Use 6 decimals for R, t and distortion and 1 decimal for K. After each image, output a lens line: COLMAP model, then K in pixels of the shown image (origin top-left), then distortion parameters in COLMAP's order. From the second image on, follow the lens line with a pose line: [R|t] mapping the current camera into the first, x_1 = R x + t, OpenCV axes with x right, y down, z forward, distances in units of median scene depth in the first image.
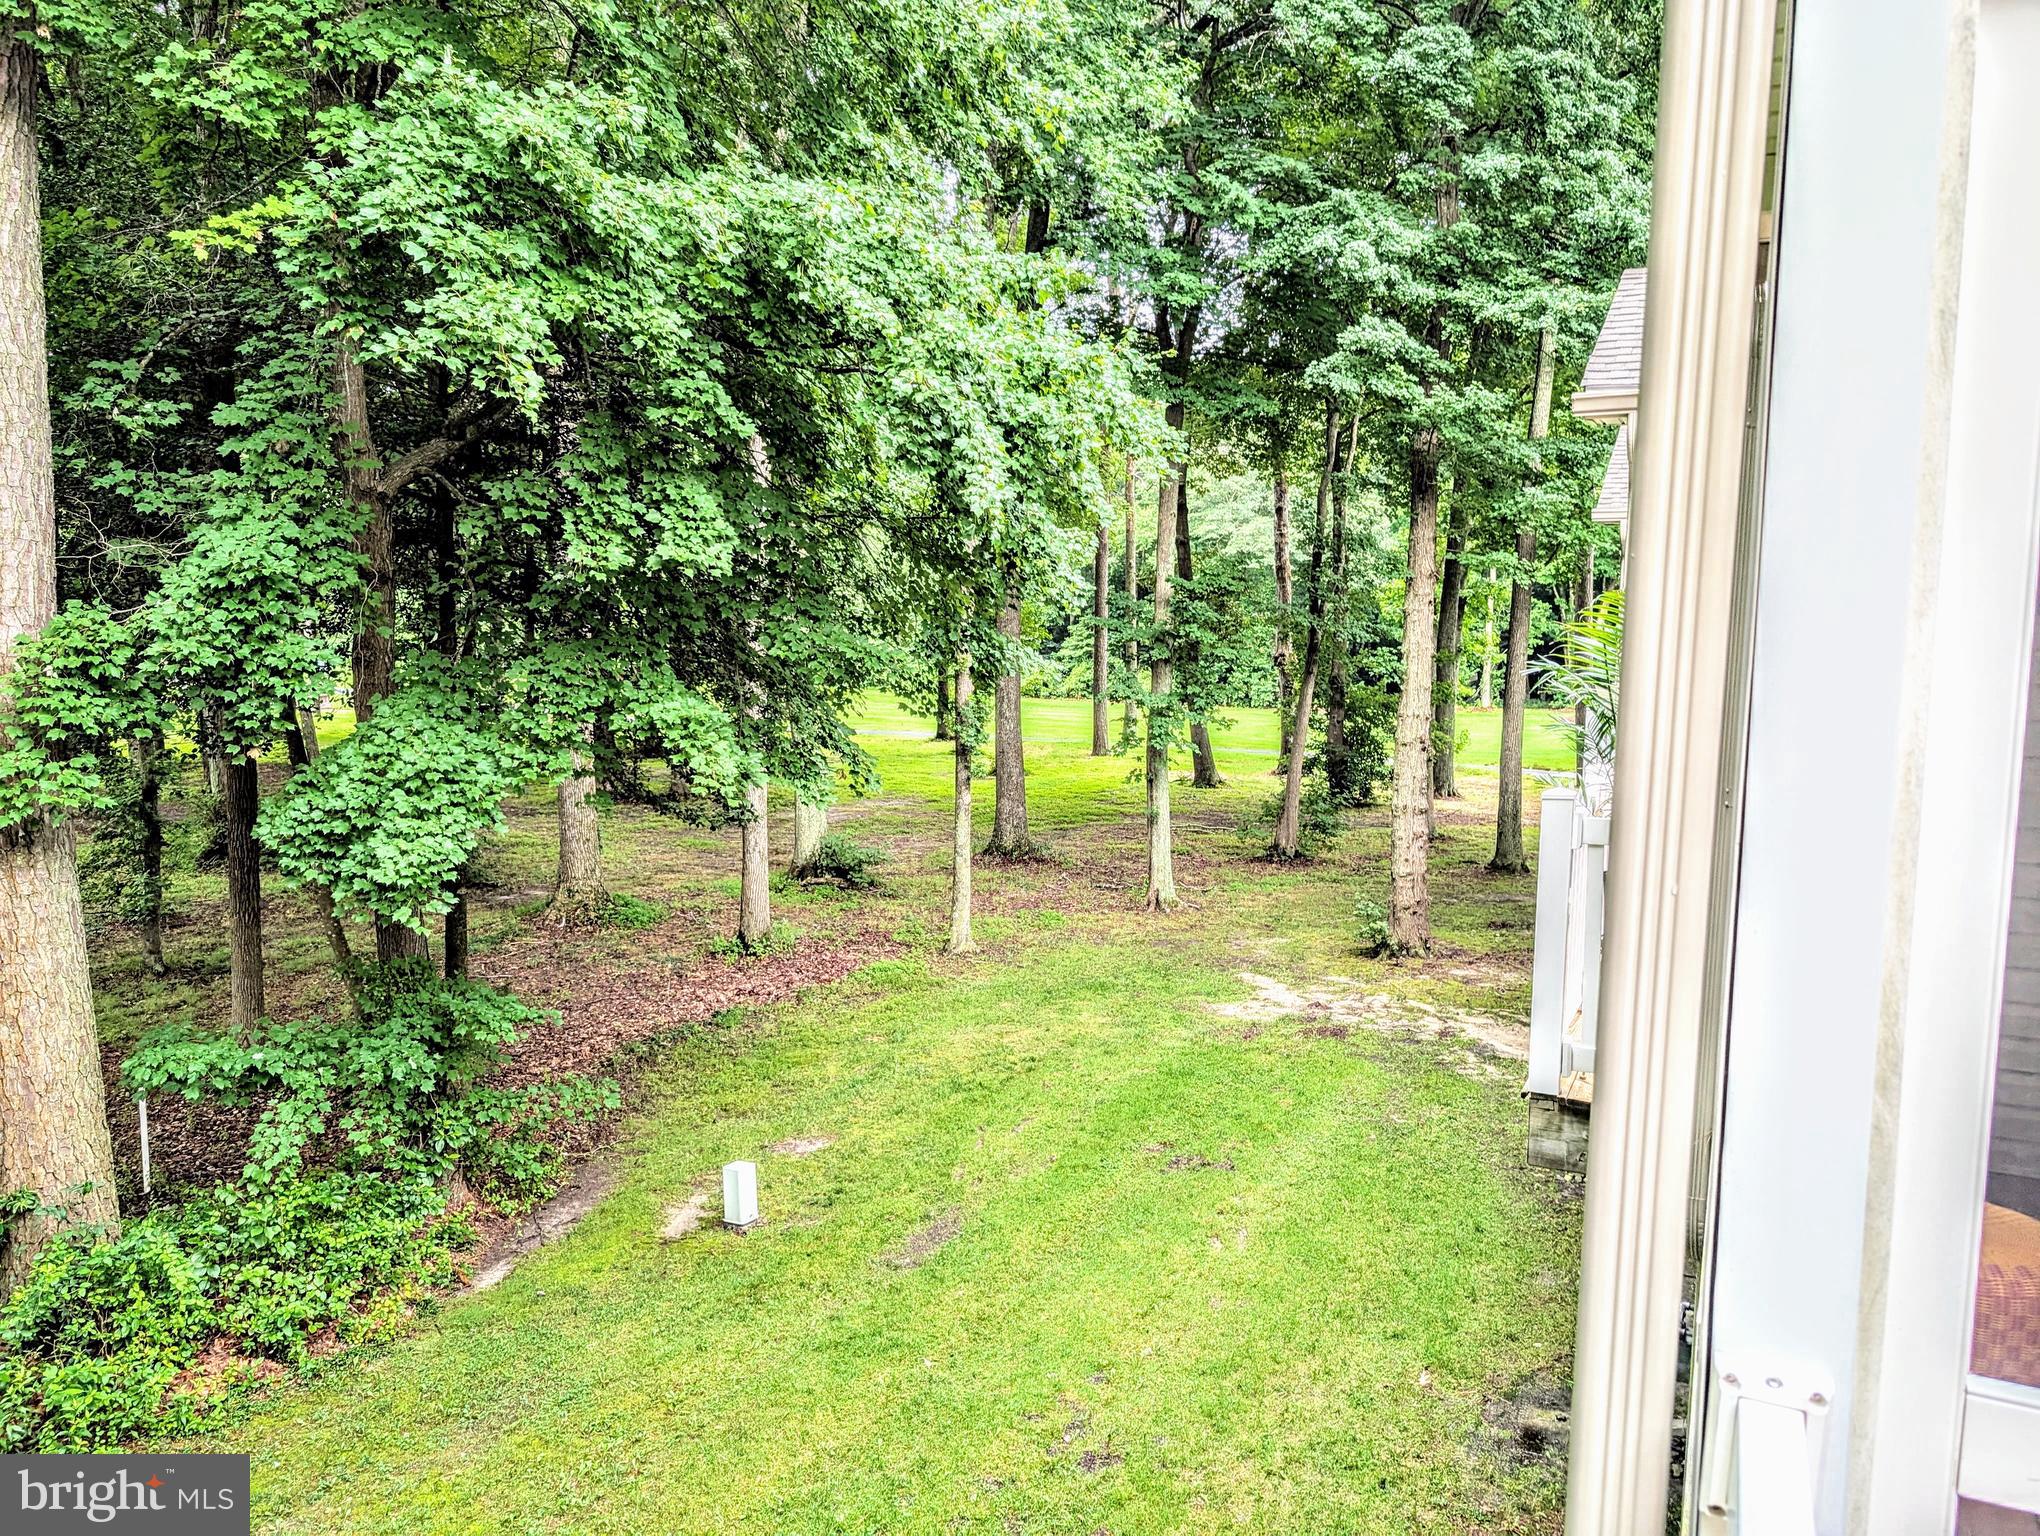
lens RADIAL K [[1463.2, 0, 1013.5], [0, 1463.2, 778.7], [0, 0, 1]] dist [0.008109, -0.001872]
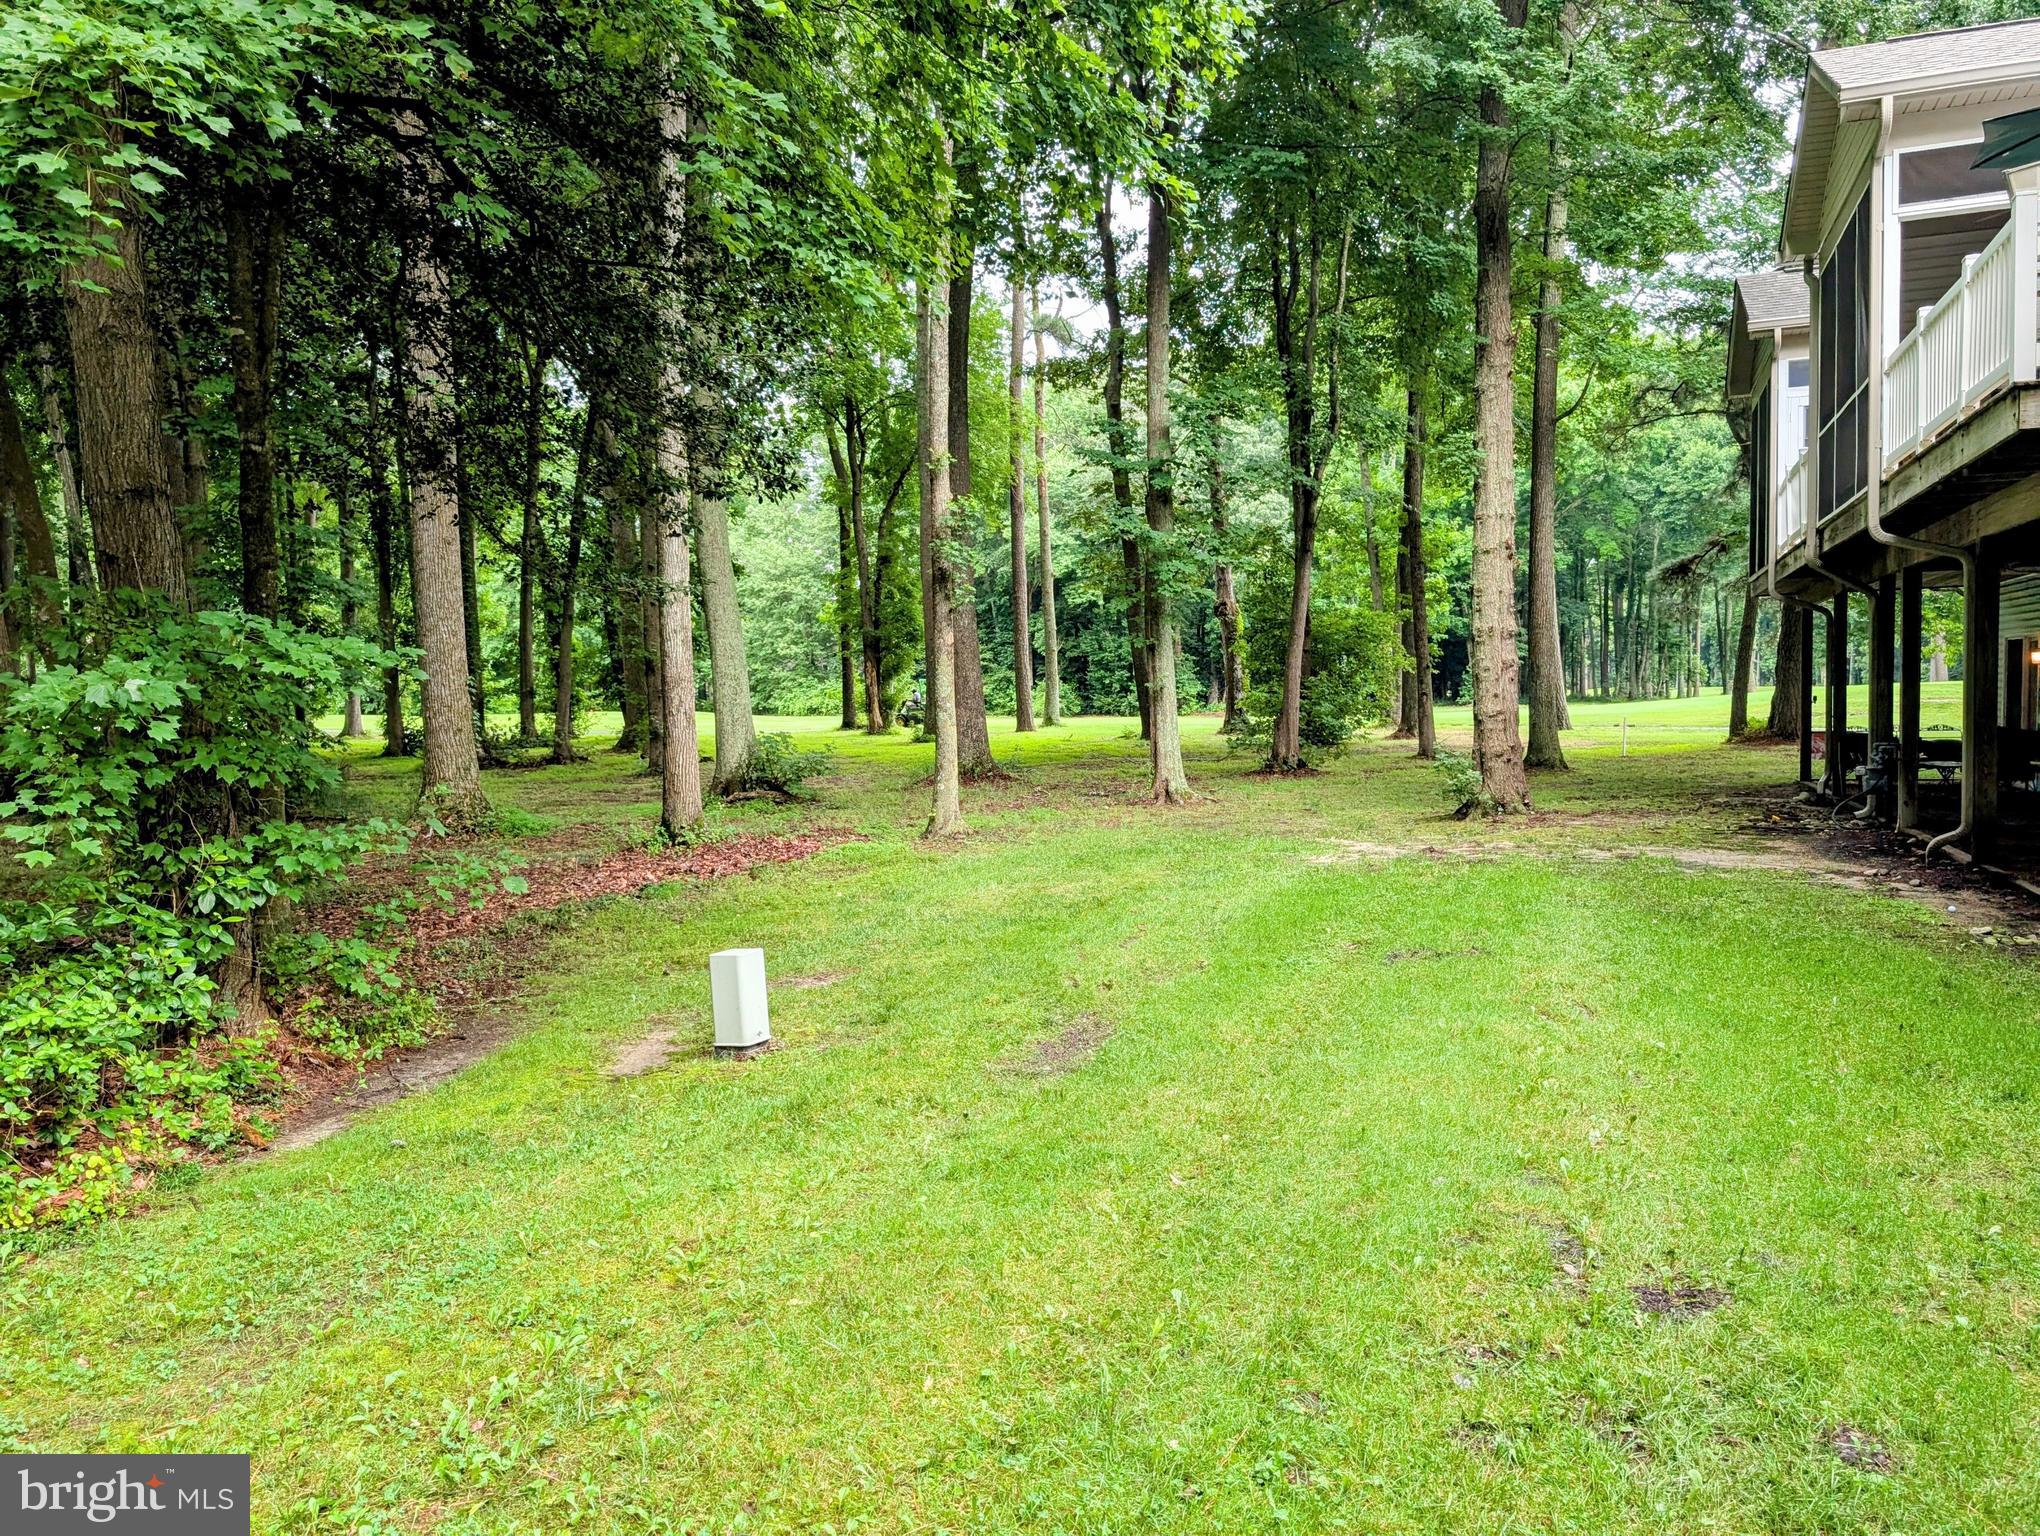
lens RADIAL K [[1463.2, 0, 1000.7], [0, 1463.2, 777.0], [0, 0, 1]] dist [0.008109, -0.001872]
pose [[0.996611, -0.034760, 0.074557, -0.121271], [0.037609, 0.998602, -0.037155, 0.218160], [-0.073161, 0.039833, 0.996524, 0.390526]]
